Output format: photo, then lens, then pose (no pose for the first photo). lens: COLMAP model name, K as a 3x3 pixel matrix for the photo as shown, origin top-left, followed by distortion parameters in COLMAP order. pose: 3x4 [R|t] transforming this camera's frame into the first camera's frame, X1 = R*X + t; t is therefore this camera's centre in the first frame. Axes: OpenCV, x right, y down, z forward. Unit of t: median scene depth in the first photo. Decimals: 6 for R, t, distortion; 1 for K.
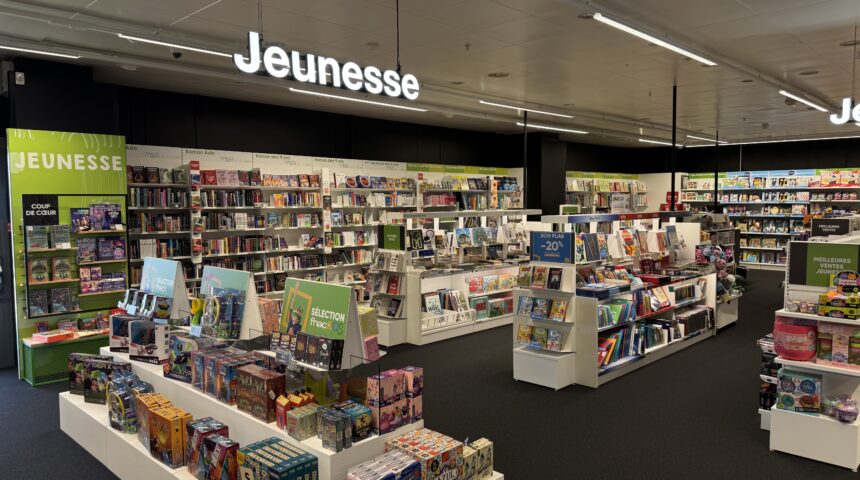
lens RADIAL K [[605.8, 0, 424.6], [0, 605.8, 236.7], [0, 0, 1]] dist [0.042102, -0.063026]
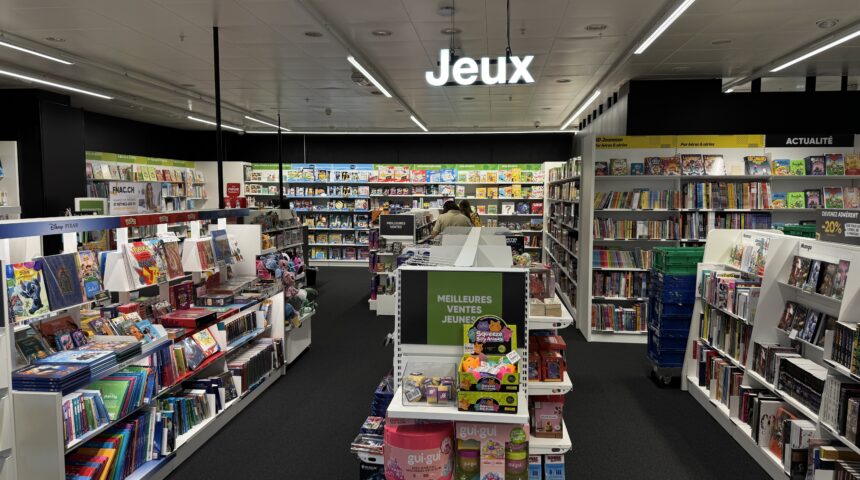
lens RADIAL K [[605.8, 0, 439.1], [0, 605.8, 240.2], [0, 0, 1]] dist [0.042102, -0.063026]
pose [[0.767979, -0.041736, 0.639114, 0.159078], [0.030474, 0.999126, 0.028626, -0.019521], [-0.639750, -0.002508, 0.768579, 0.320878]]
